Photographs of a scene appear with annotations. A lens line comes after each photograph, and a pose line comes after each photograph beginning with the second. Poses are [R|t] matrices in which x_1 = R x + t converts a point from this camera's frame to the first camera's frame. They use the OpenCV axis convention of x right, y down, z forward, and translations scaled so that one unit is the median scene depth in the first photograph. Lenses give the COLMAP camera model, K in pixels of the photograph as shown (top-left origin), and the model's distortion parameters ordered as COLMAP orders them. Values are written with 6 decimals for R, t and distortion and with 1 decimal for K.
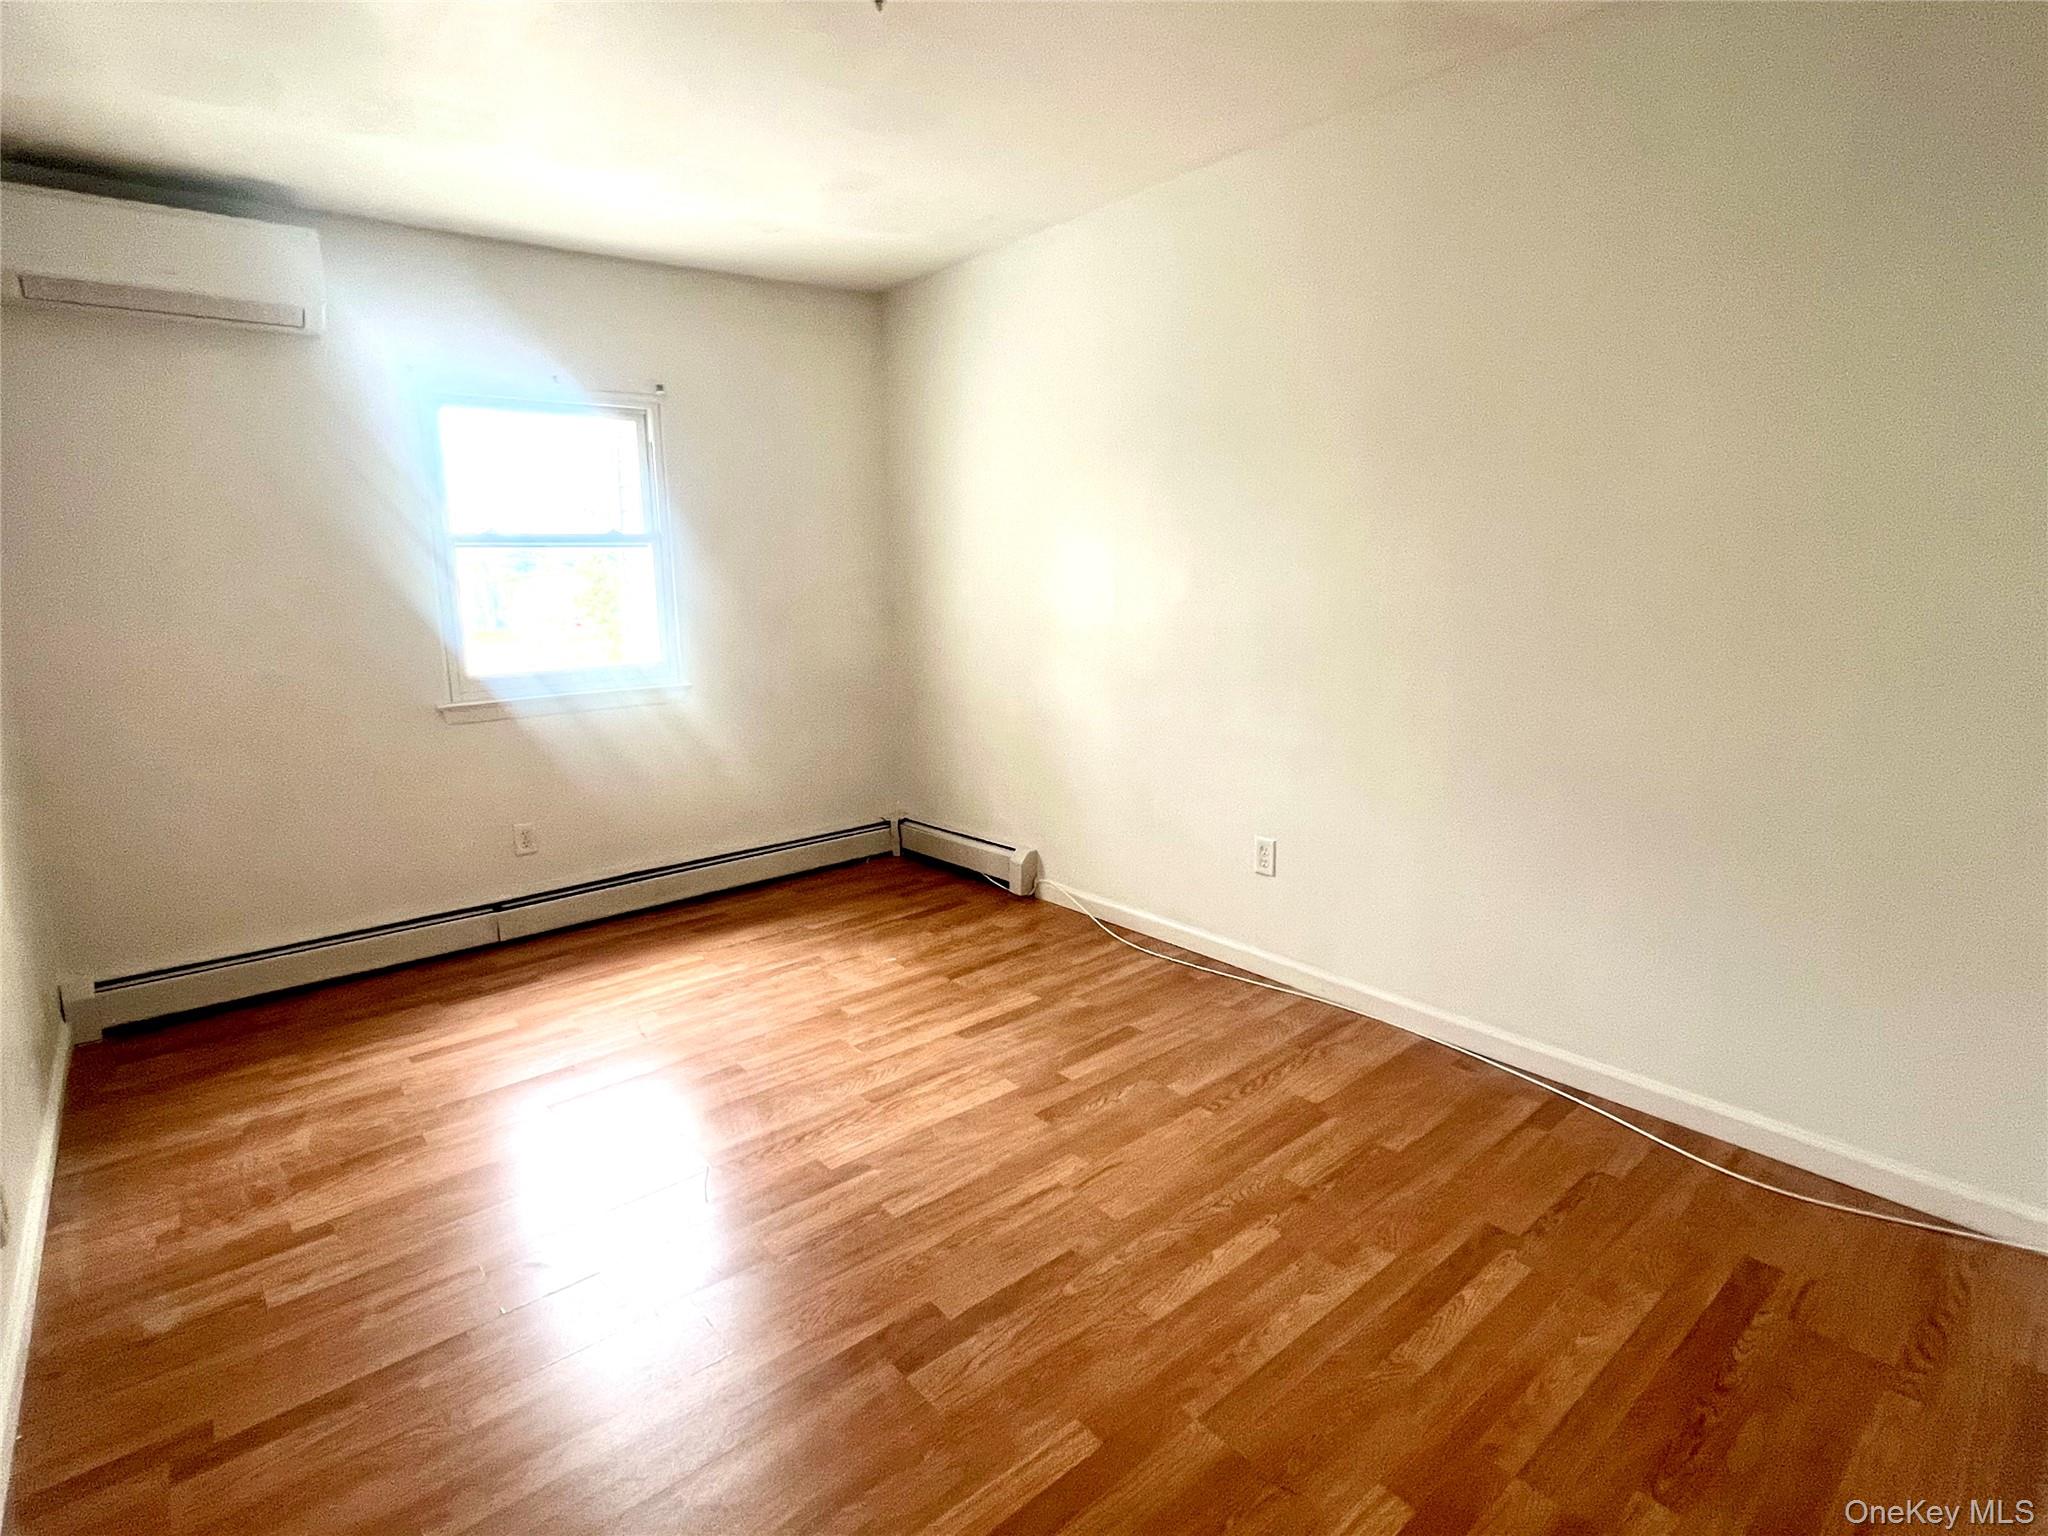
lens RADIAL K [[999.1, 0, 1025.7], [0, 999.1, 768.4], [0, 0, 1]] dist [-0.002489, -0.000191]
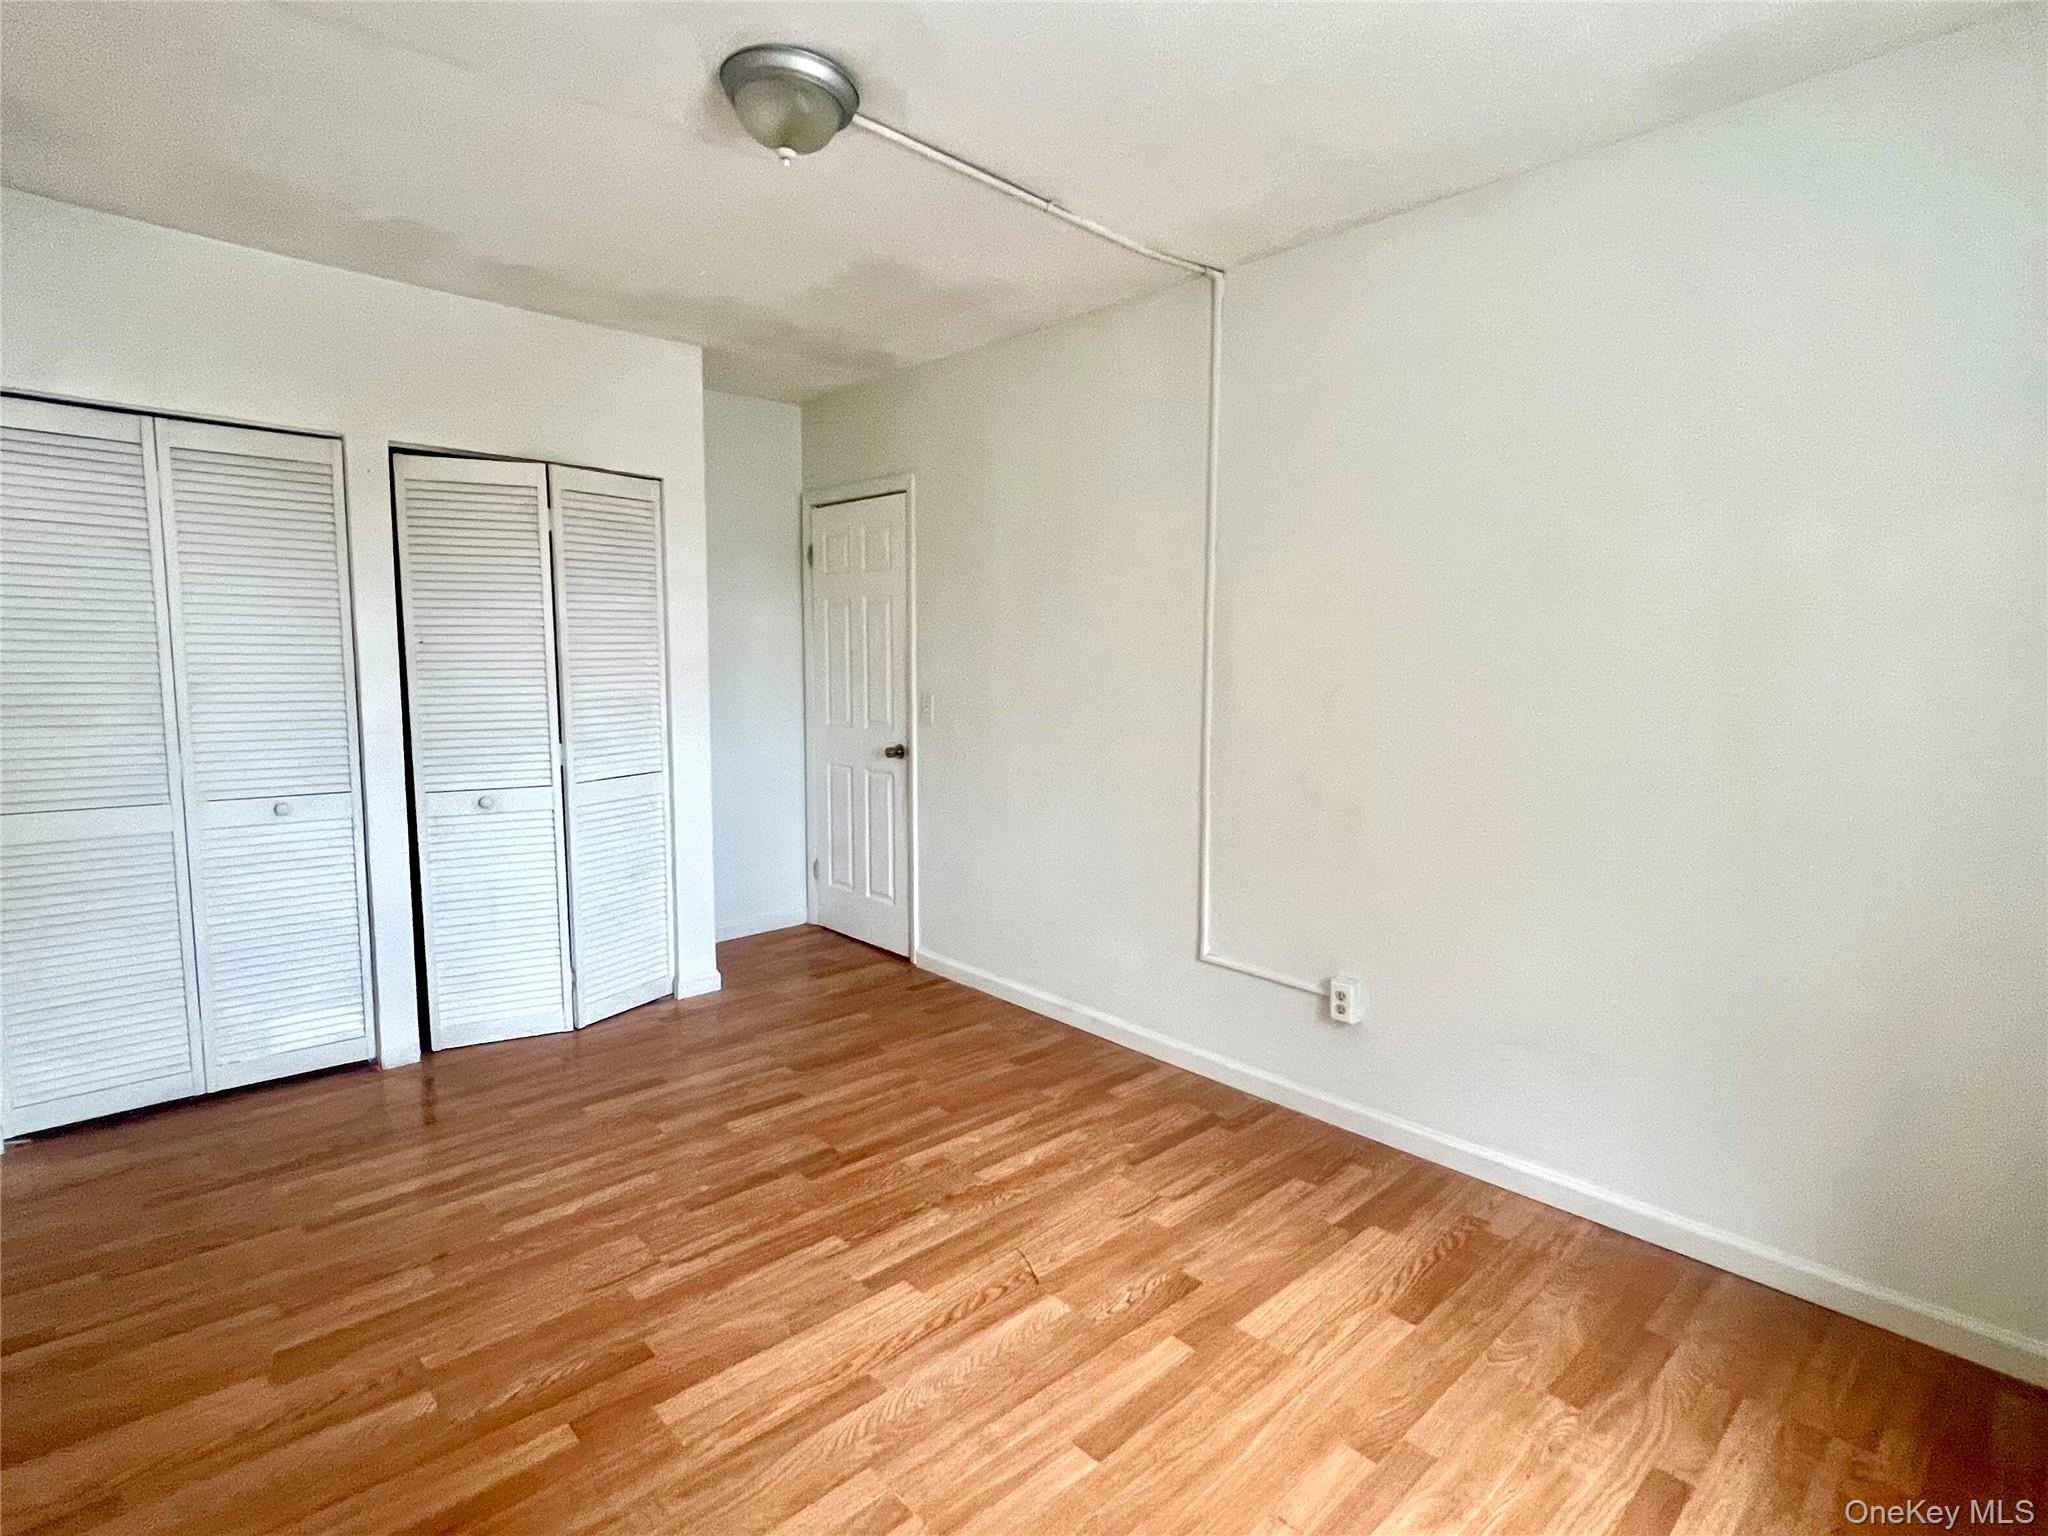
lens RADIAL K [[999.1, 0, 1021.4], [0, 999.1, 763.7], [0, 0, 1]] dist [-0.002489, -0.000191]
pose [[-0.998375, 0.021358, -0.052823, -0.253669], [0.004290, 0.952632, 0.304094, -0.336914], [0.056816, 0.303374, -0.951176, 1.674510]]
